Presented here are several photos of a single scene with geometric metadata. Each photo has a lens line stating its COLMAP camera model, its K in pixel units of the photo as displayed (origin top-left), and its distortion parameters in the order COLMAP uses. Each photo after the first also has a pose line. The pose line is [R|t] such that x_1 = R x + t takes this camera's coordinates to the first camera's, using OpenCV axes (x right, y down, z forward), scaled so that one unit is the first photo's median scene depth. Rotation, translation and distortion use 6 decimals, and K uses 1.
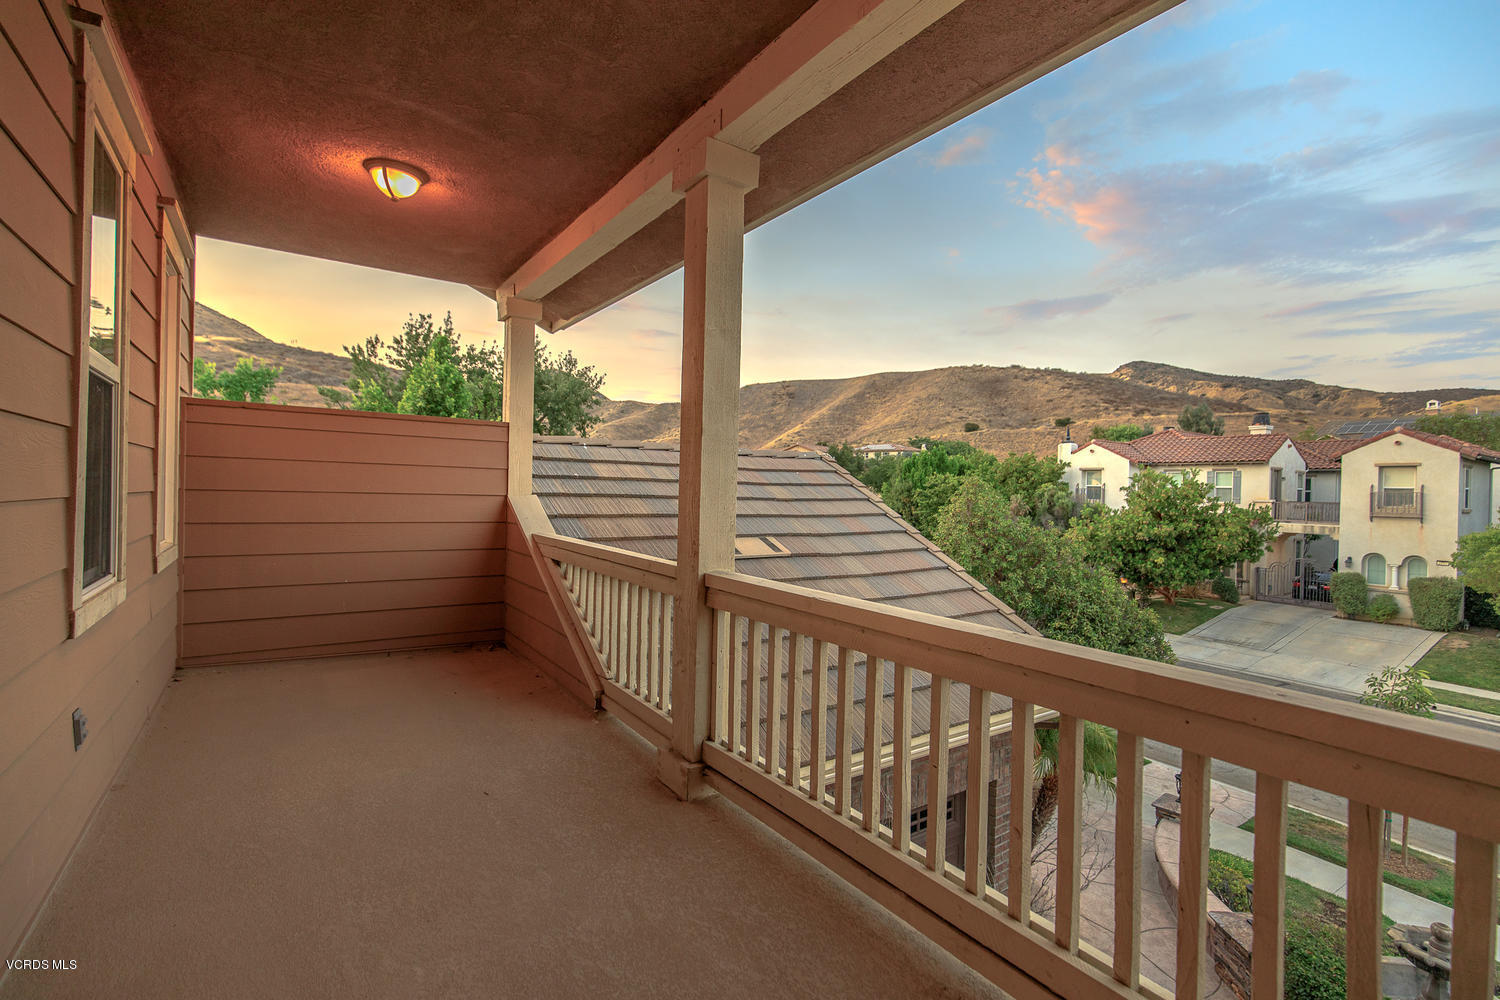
lens RADIAL K [[671.7, 0, 747.6], [0, 671.7, 493.5], [0, 0, 1]] dist [0.000257, -0.000319]
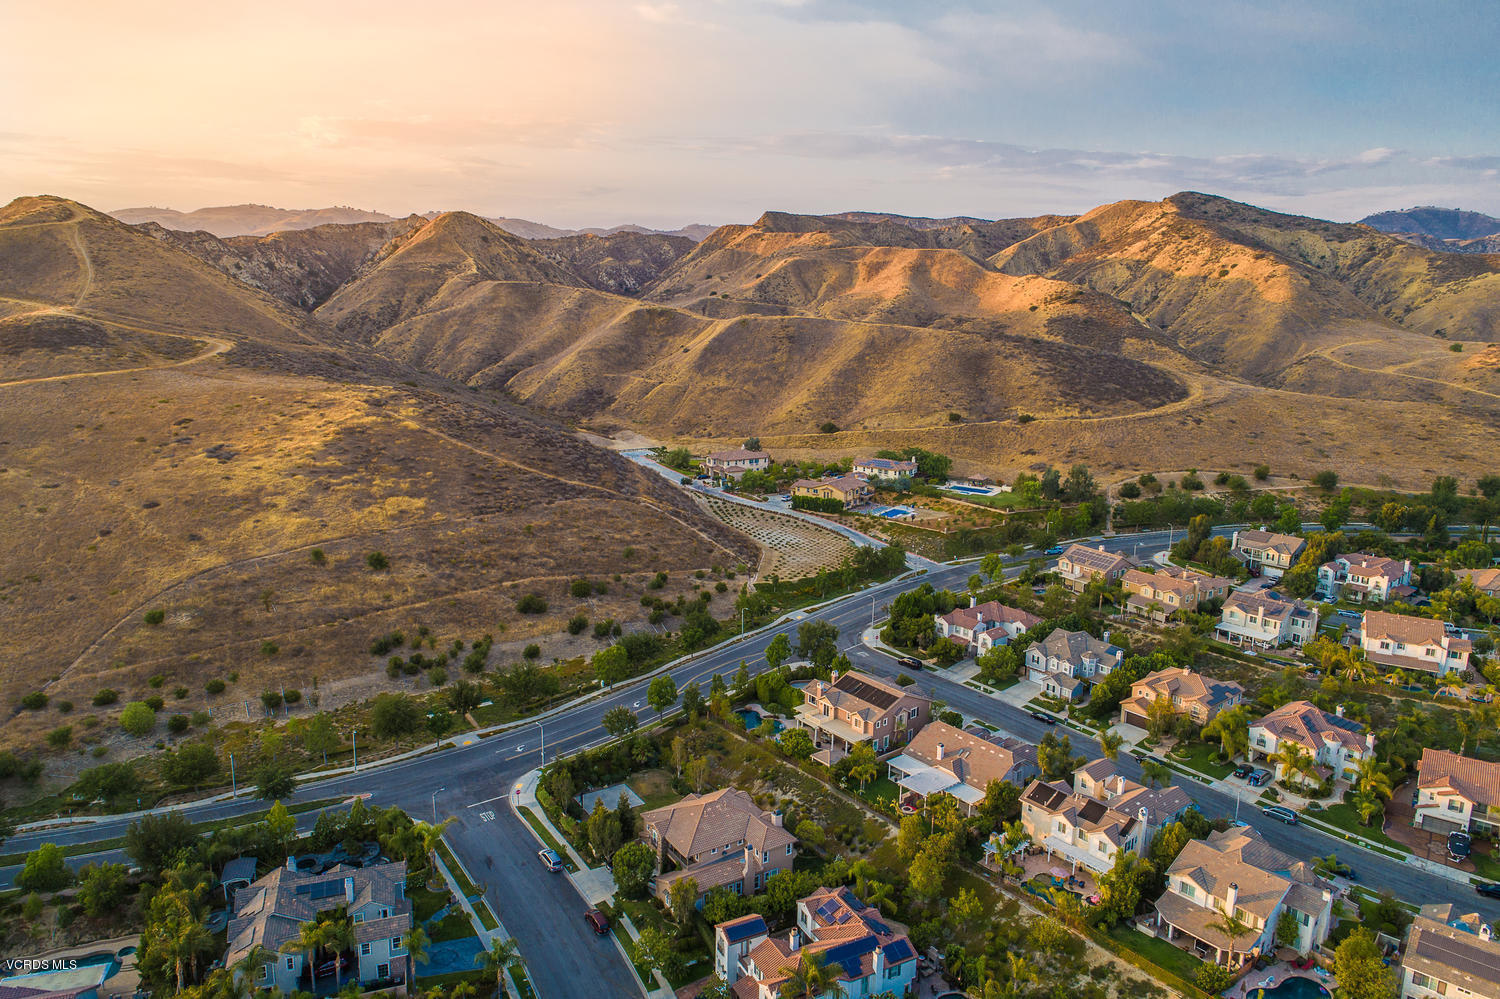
lens RADIAL K [[1005.1, 0, 756.0], [0, 1005.1, 498.8], [0, 0, 1]] dist [-0.004540, 0.001073]
pose [[0.996189, -0.035863, 0.079502, -0.133780], [0.018673, 0.978113, 0.207236, -0.260339], [-0.085194, -0.204962, 0.975055, -0.594375]]
